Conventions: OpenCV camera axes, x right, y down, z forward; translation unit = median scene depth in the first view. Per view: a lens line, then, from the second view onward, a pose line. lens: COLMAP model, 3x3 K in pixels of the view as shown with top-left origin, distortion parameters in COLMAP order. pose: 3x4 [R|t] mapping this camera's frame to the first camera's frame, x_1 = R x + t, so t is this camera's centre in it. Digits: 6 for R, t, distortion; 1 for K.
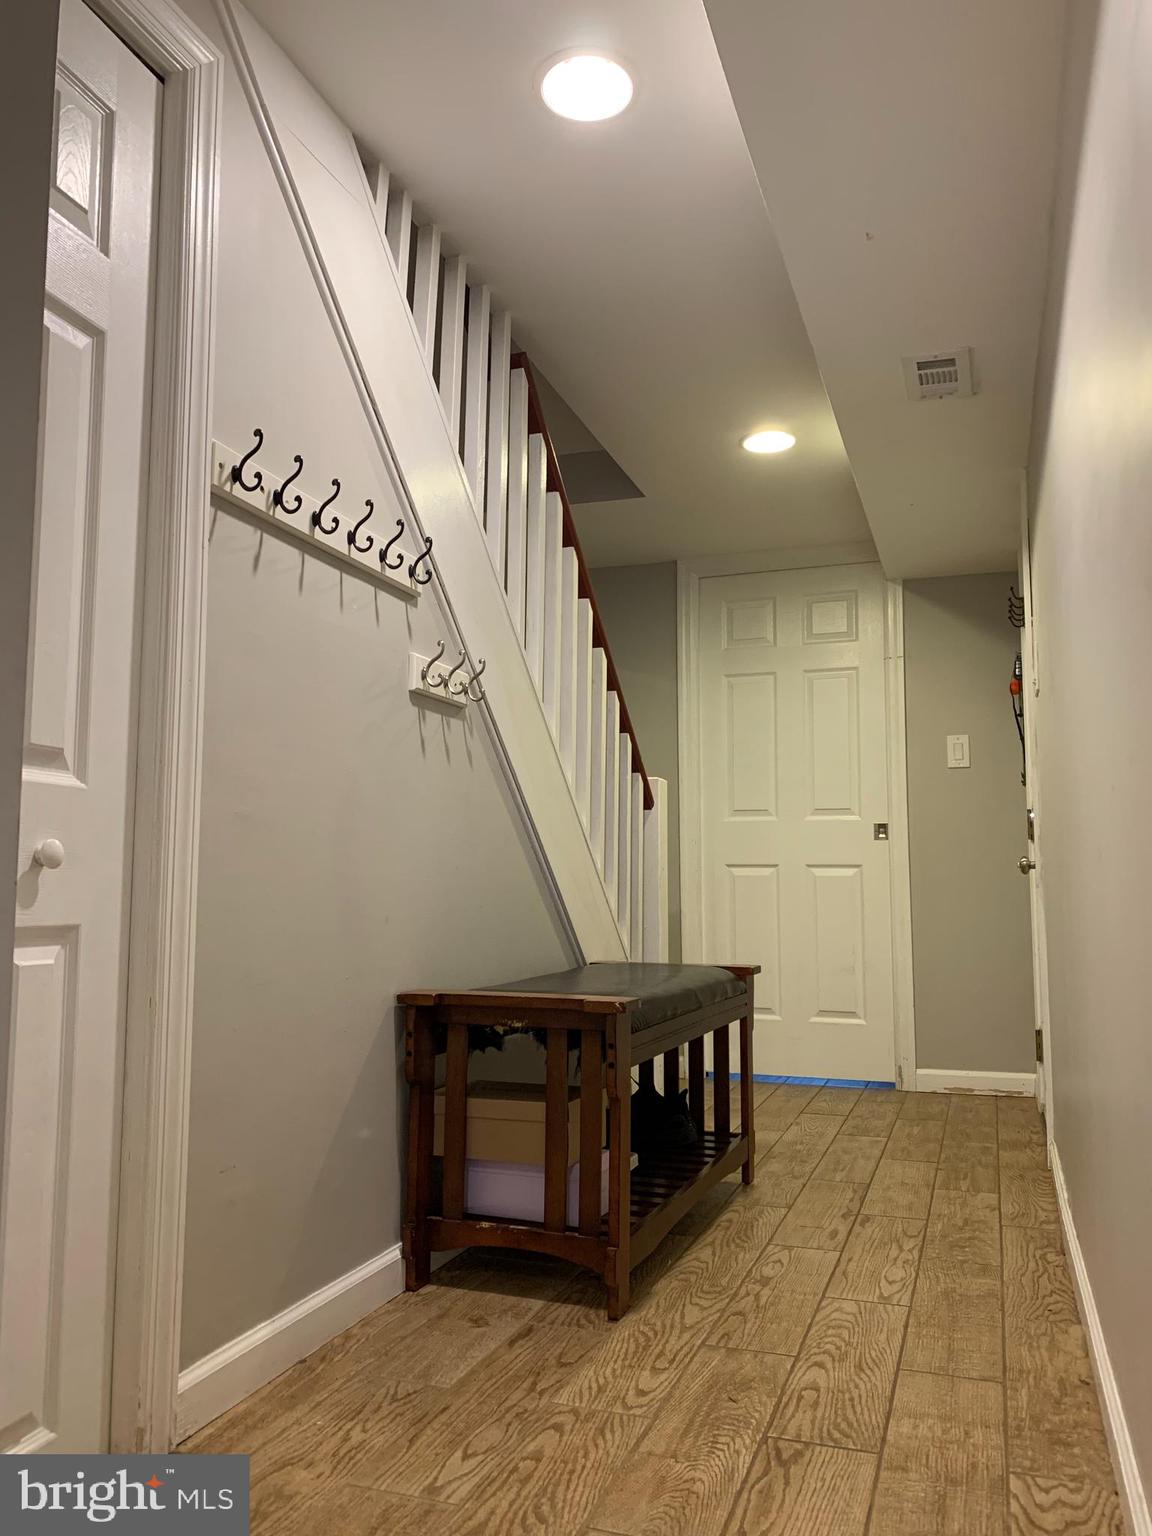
lens RADIAL K [[1157.3, 0, 576.0], [0, 1157.3, 768.0], [0, 0, 1]] dist [0.079770, -0.098267]
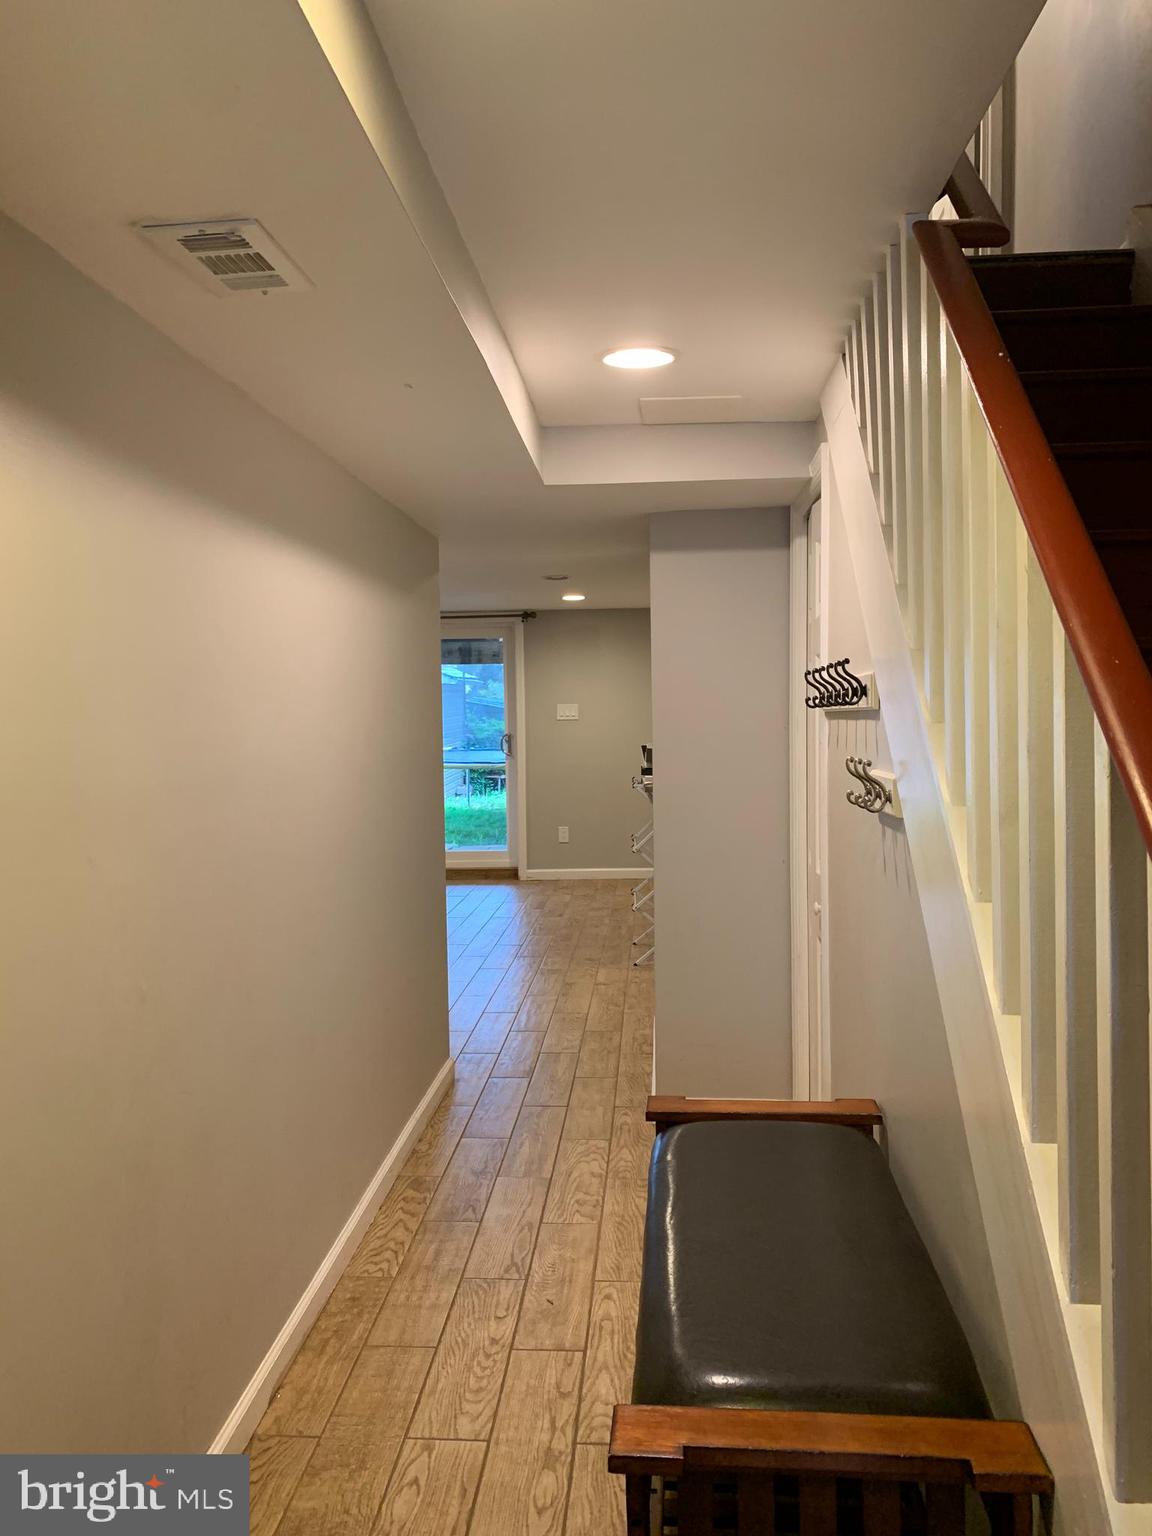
lens RADIAL K [[1168.3, 0, 576.0], [0, 1168.3, 768.0], [0, 0, 1]] dist [0.004080, -0.000611]
pose [[-0.965023, 0.021342, -0.261296, 0.472913], [0.038167, 0.997499, -0.059486, -0.066489], [0.259373, -0.067378, -0.963424, 2.461999]]
